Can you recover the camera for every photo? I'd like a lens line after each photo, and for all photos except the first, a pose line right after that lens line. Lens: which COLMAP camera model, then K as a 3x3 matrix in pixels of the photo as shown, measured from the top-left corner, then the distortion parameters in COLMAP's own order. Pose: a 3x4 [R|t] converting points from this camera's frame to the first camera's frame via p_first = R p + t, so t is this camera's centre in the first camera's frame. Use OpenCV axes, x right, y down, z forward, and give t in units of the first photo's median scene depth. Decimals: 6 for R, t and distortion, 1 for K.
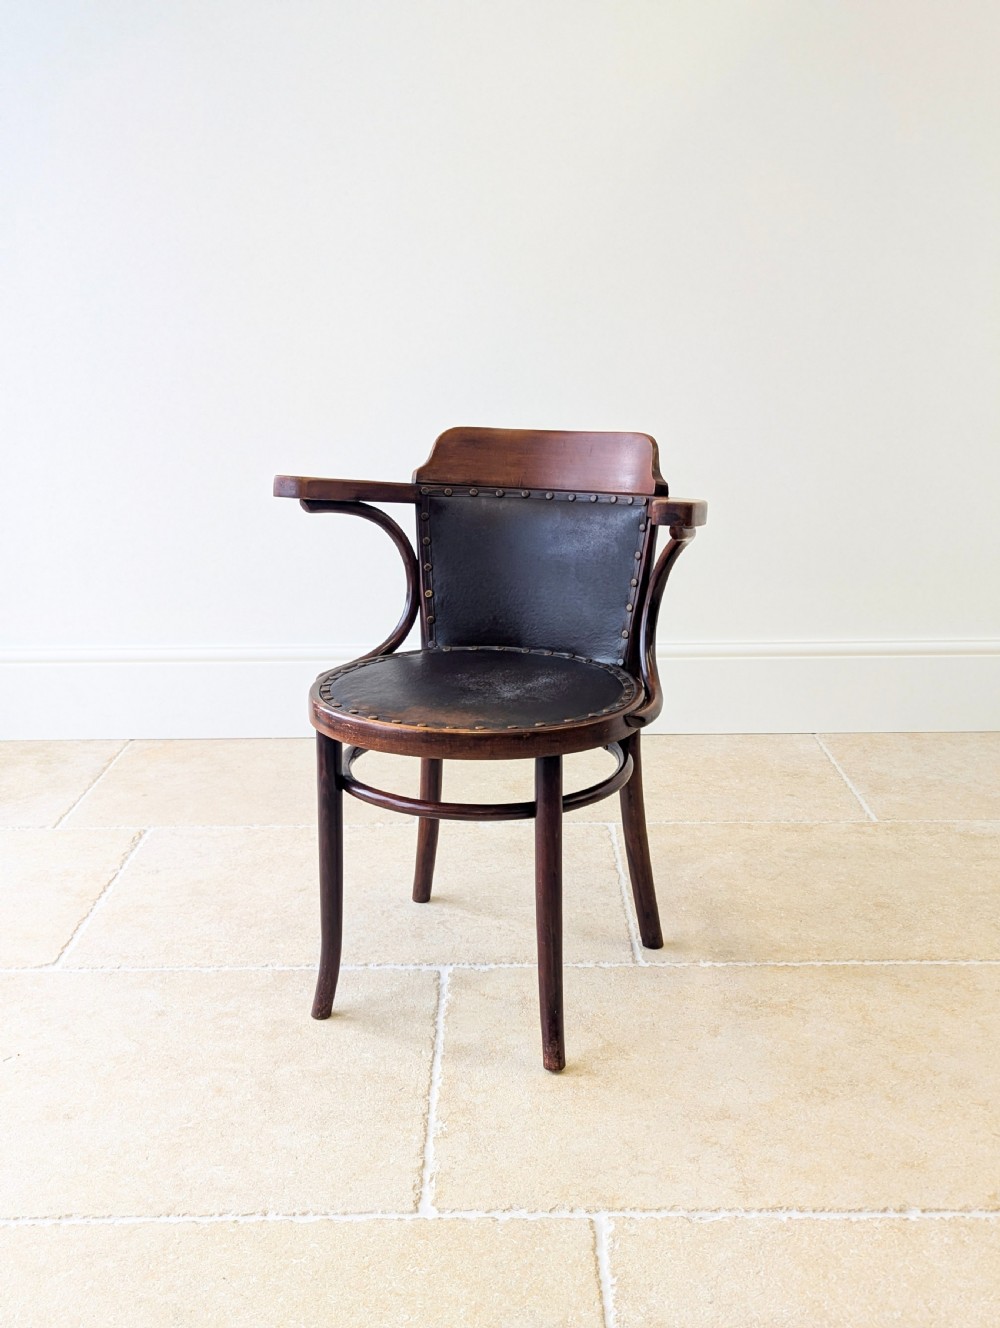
lens RADIAL K [[1466.3, 0, 512.0], [0, 1466.3, 642.1], [0, 0, 1]] dist [0.053403, 0.006025]
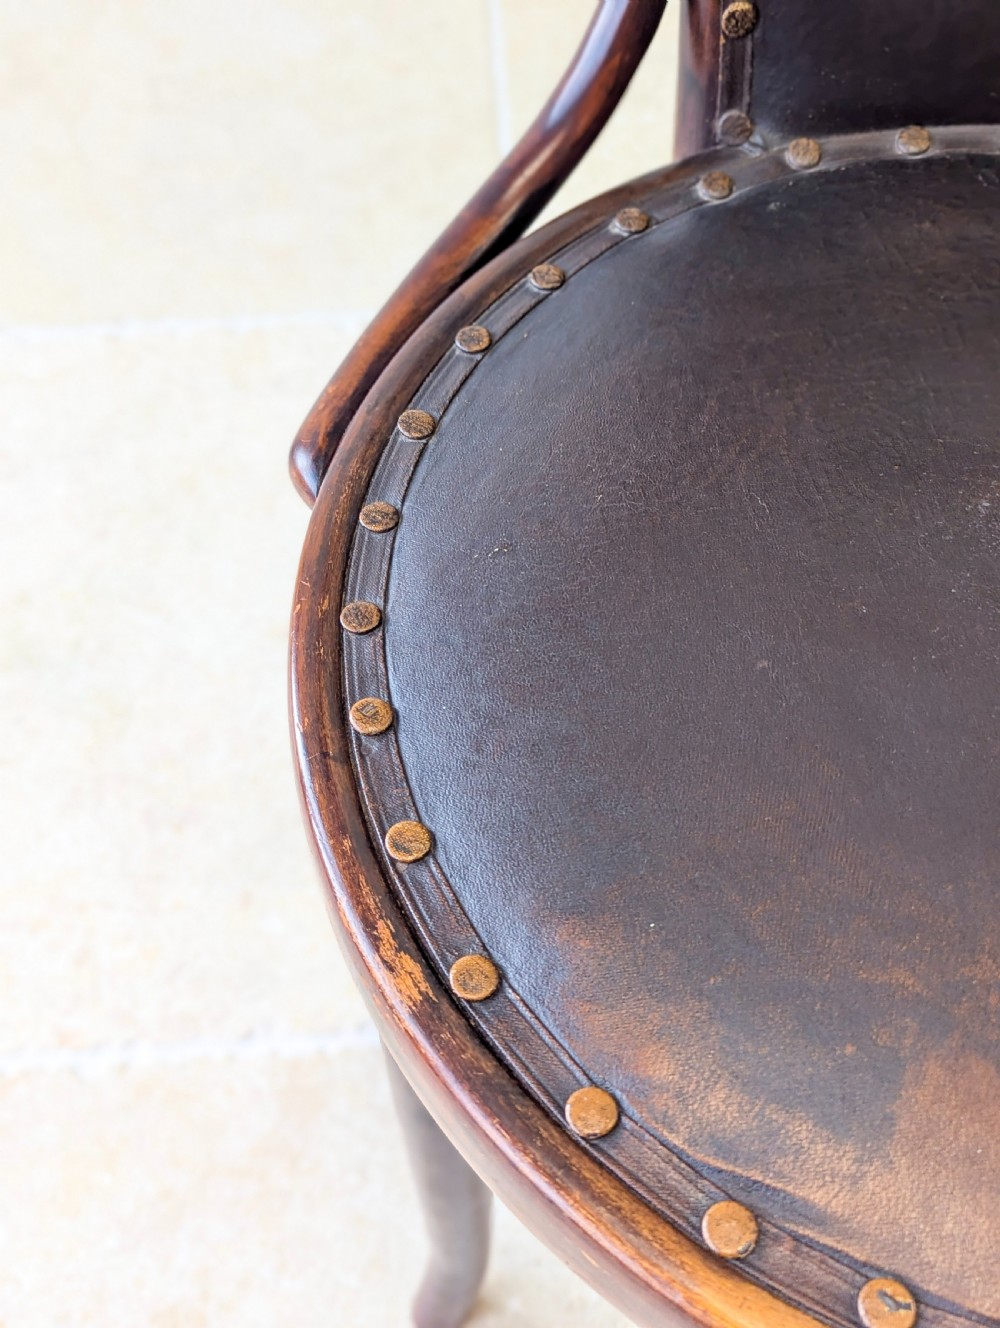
lens RADIAL K [[1450.6, 0, 525.4], [0, 1450.6, 678.4], [0, 0, 1]] dist [0.028927, -0.011766]
pose [[0.997845, -0.059099, 0.028514, -0.109161], [0.023998, 0.733117, 0.679679, -0.102417], [-0.061073, -0.677530, 0.732955, 0.838475]]
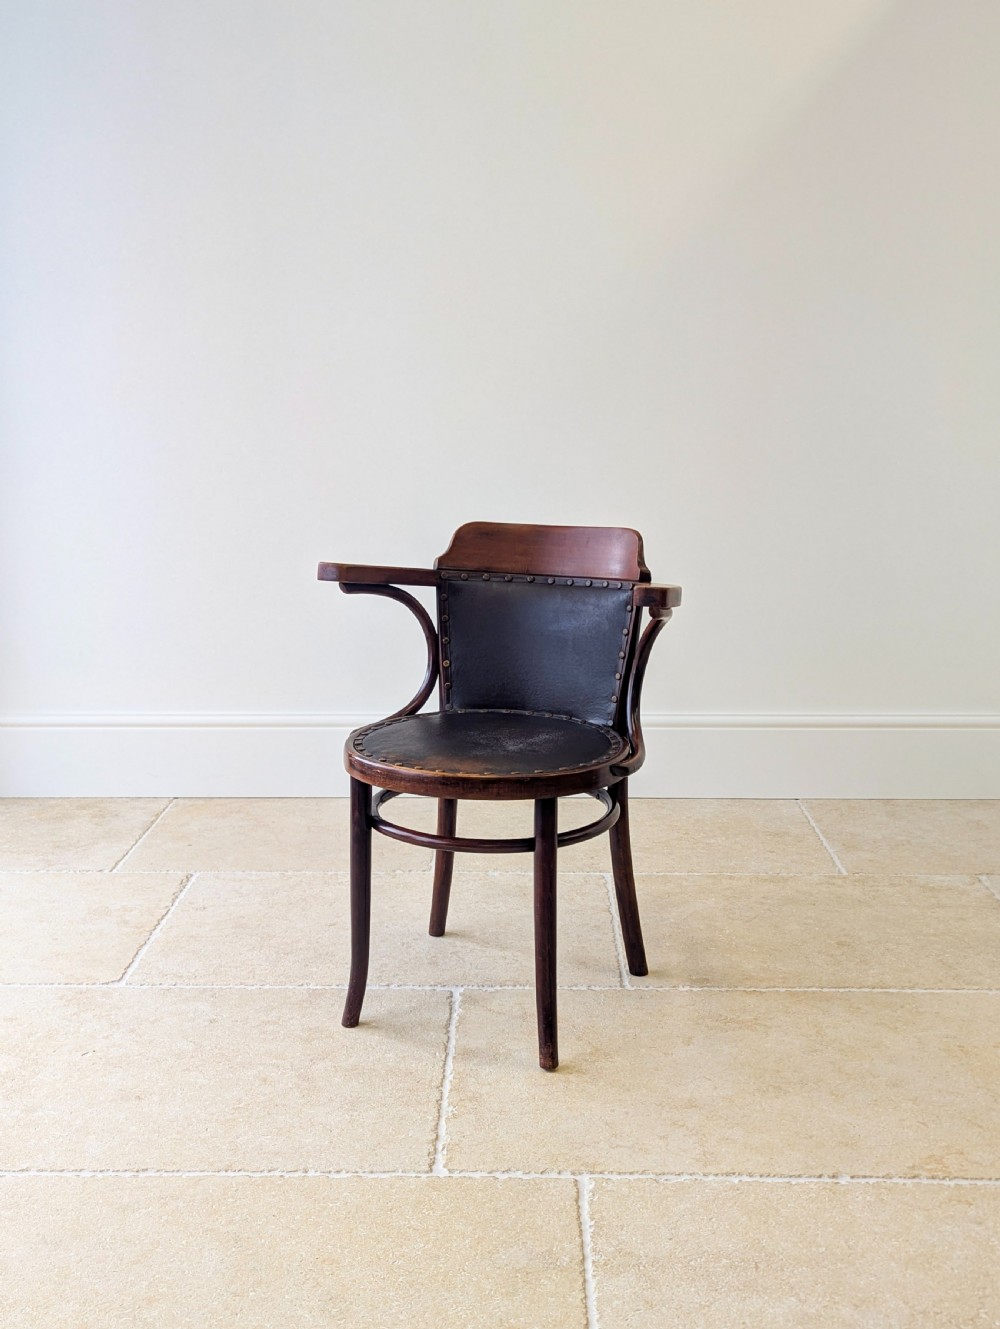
lens RADIAL K [[1503.5, 0, 500.3], [0, 1503.5, 630.7], [0, 0, 1]] dist [0.060448, -0.005423]
pose [[0.999754, 0.008810, -0.020332, 0.010594], [-0.010108, 0.997857, -0.064641, 0.019071], [0.019719, 0.064830, 0.997701, -0.207266]]
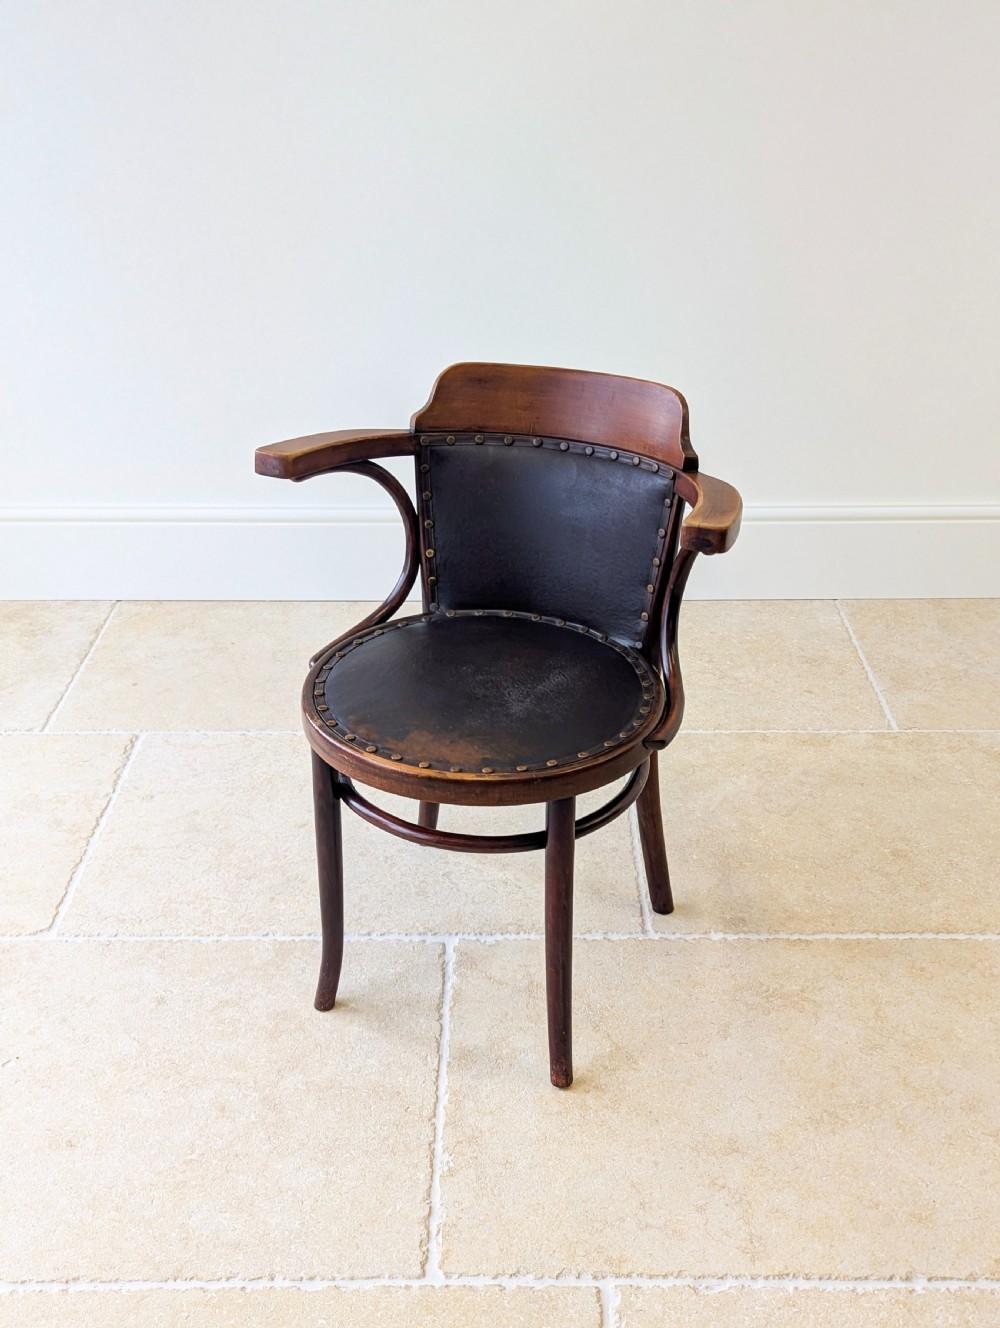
lens RADIAL K [[1458.2, 0, 519.7], [0, 1458.2, 683.7], [0, 0, 1]] dist [0.066362, -0.033134]
pose [[0.999967, 0.006472, 0.004997, -0.005593], [-0.007553, 0.965213, 0.261357, -0.208903], [-0.003131, -0.261386, 0.965229, 0.112689]]
